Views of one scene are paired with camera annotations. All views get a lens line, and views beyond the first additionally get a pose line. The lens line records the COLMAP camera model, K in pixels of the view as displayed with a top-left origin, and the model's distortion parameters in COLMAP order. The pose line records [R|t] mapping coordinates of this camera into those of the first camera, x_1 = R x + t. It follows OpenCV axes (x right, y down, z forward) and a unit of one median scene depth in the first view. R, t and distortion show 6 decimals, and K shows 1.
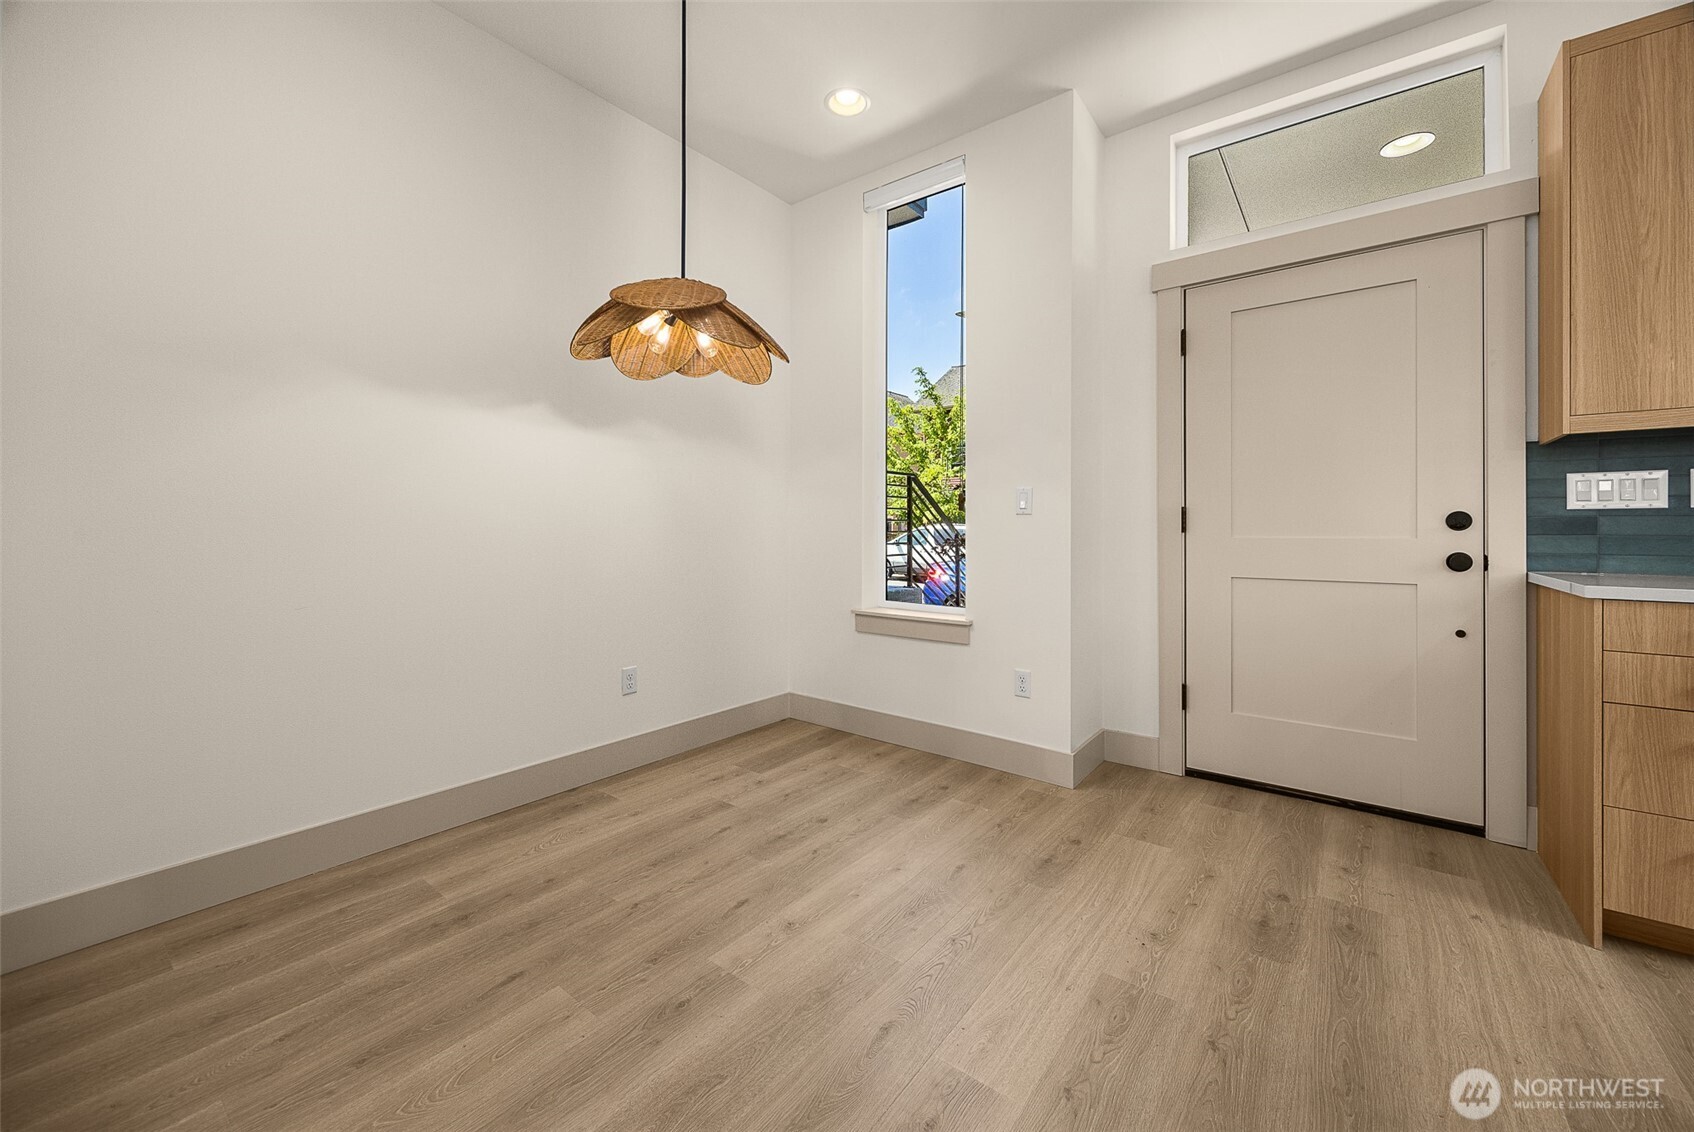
lens RADIAL K [[656.6, 0, 843.5], [0, 656.6, 530.3], [0, 0, 1]] dist [-0.001172, -0.000272]
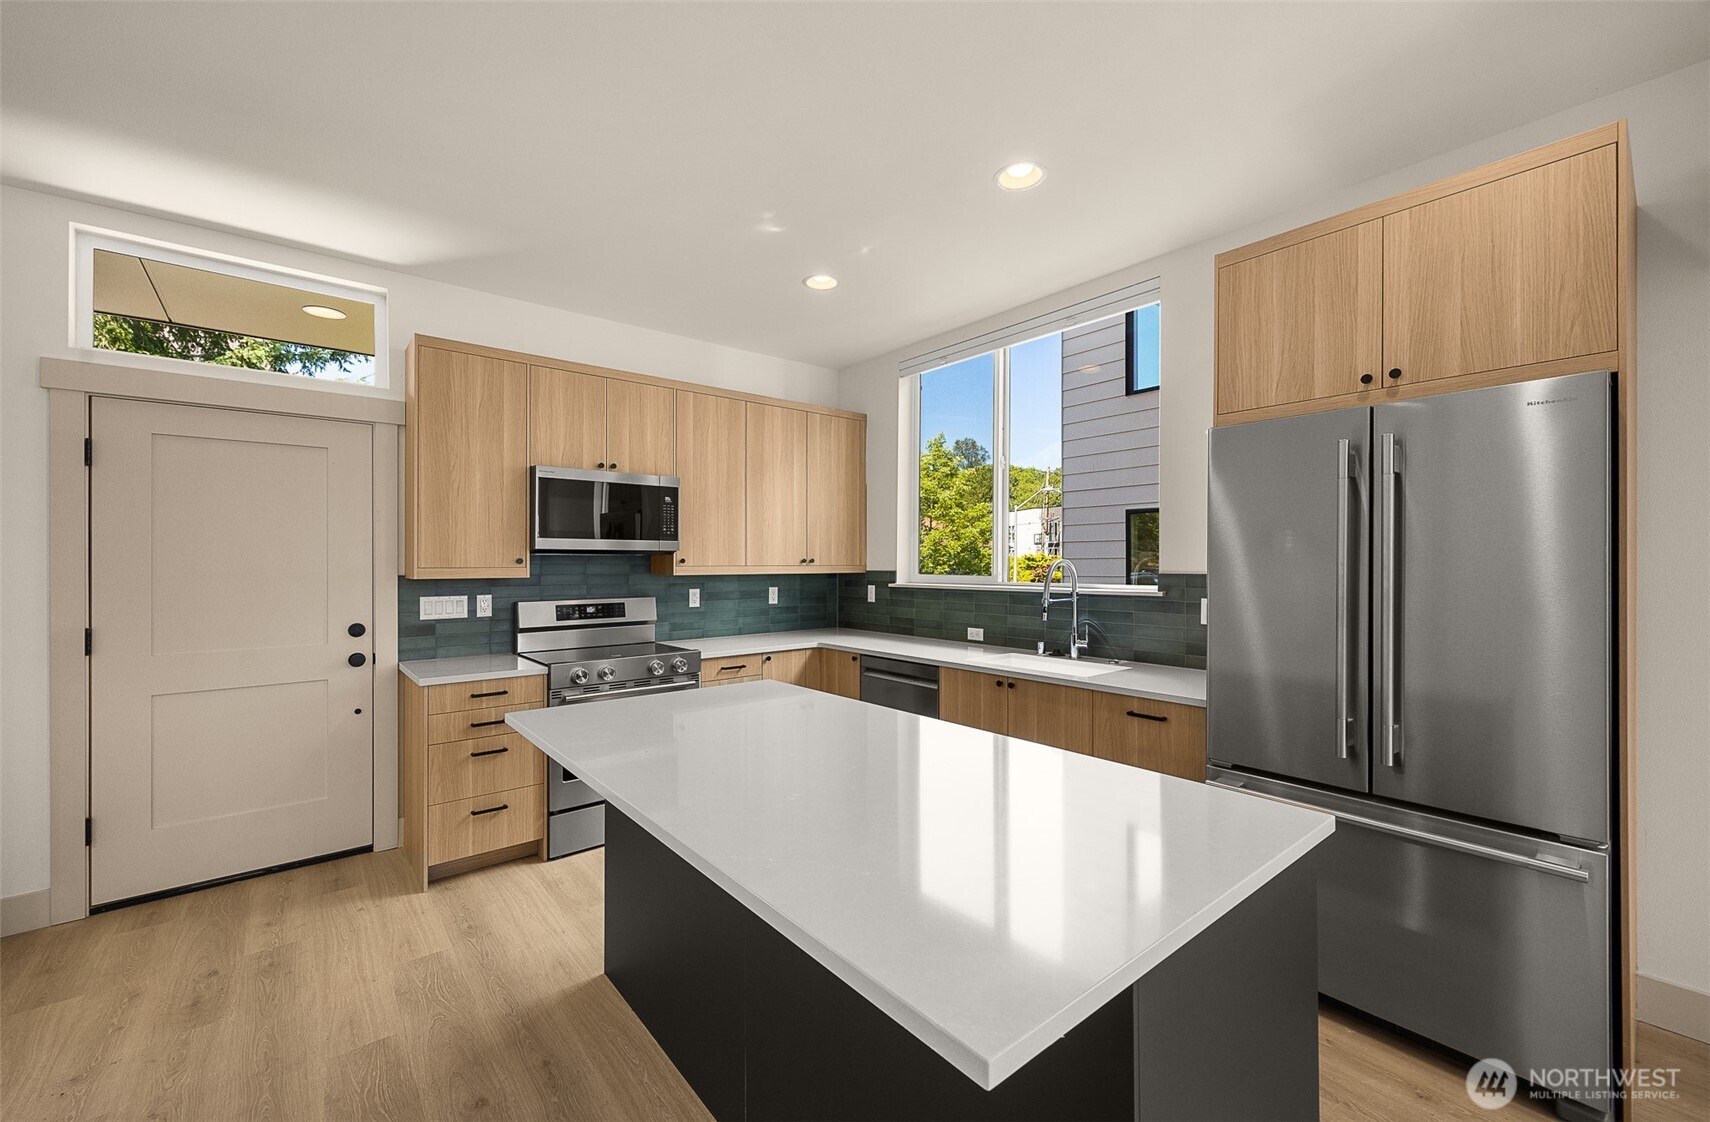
lens RADIAL K [[677.0, 0, 860.3], [0, 677.0, 559.3], [0, 0, 1]] dist [0.001011, -0.000033]
pose [[0.206412, 0.005813, 0.978448, -0.246374], [0.004967, 0.999963, -0.006988, -0.149487], [-0.978453, 0.006302, 0.206375, -0.340795]]
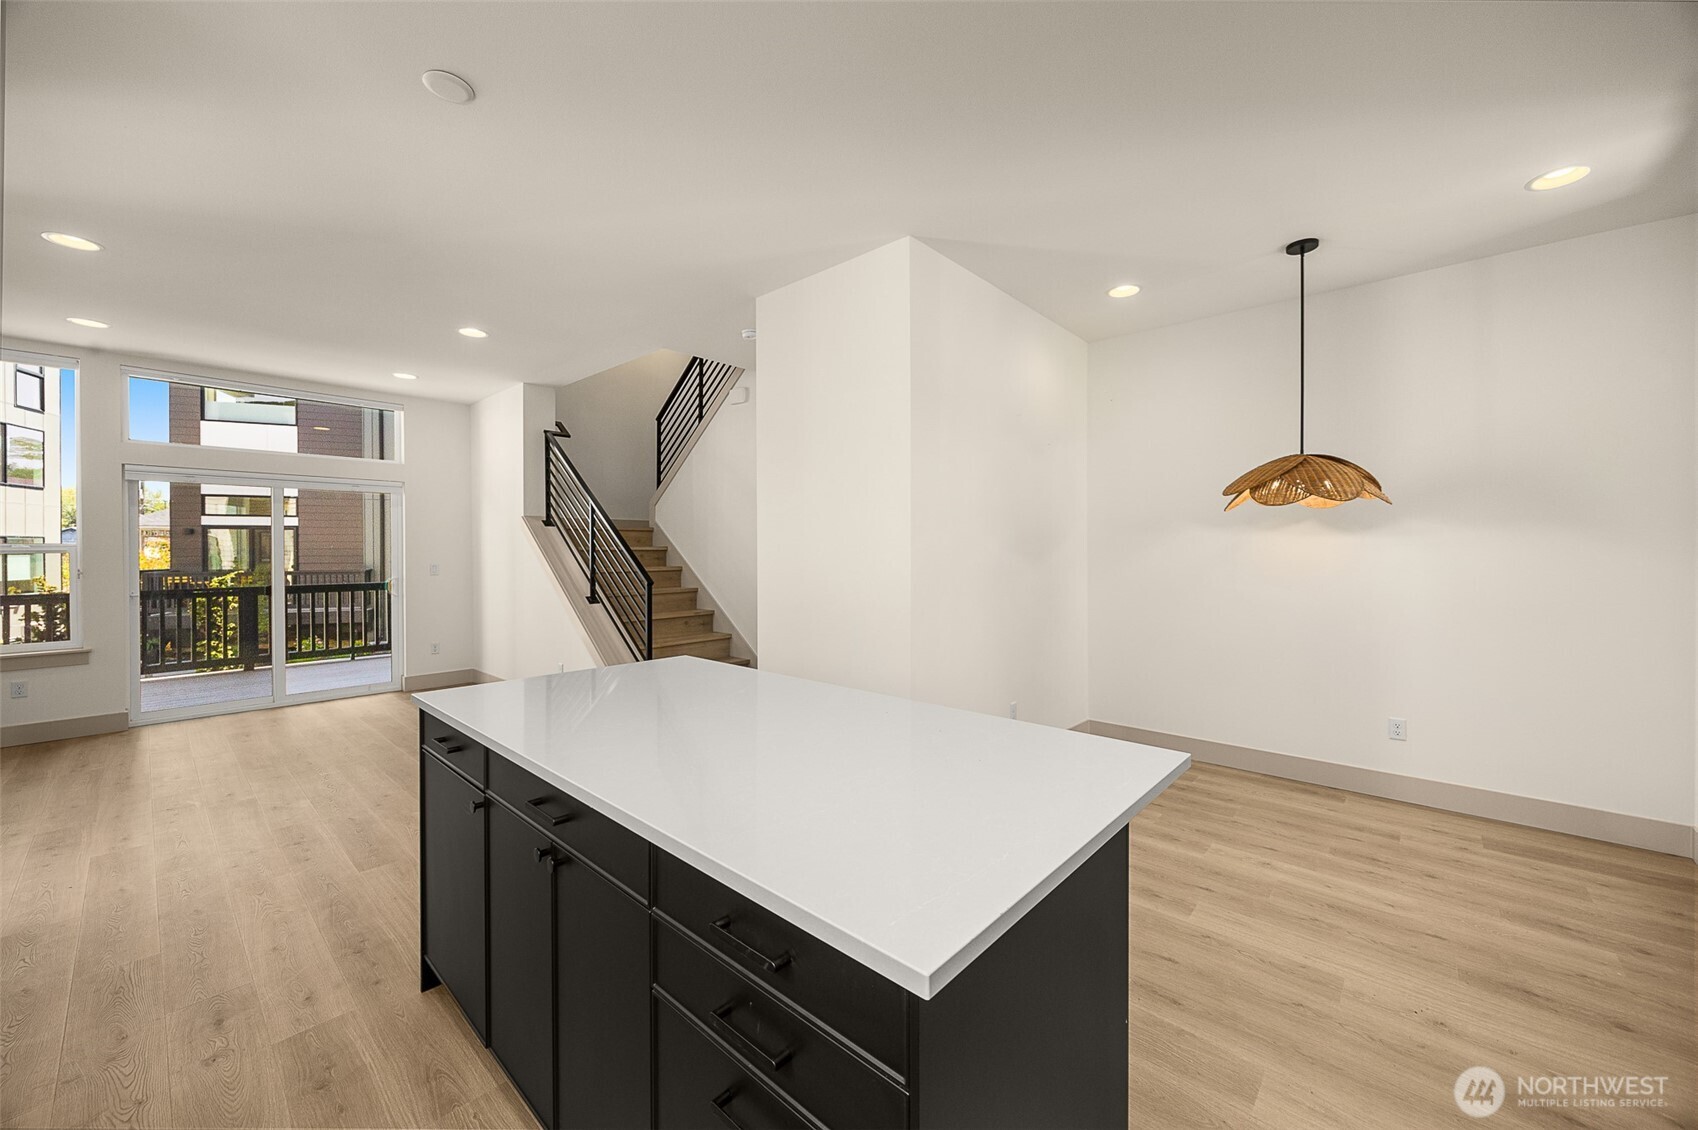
lens RADIAL K [[649.1, 0, 848.1], [0, 649.1, 554.1], [0, 0, 1]] dist [0.000083, -0.000032]
pose [[-0.074828, 0.004905, -0.997184, 1.243791], [-0.001400, 0.999986, 0.005024, -0.138980], [0.997195, 0.001772, -0.074821, 0.058190]]
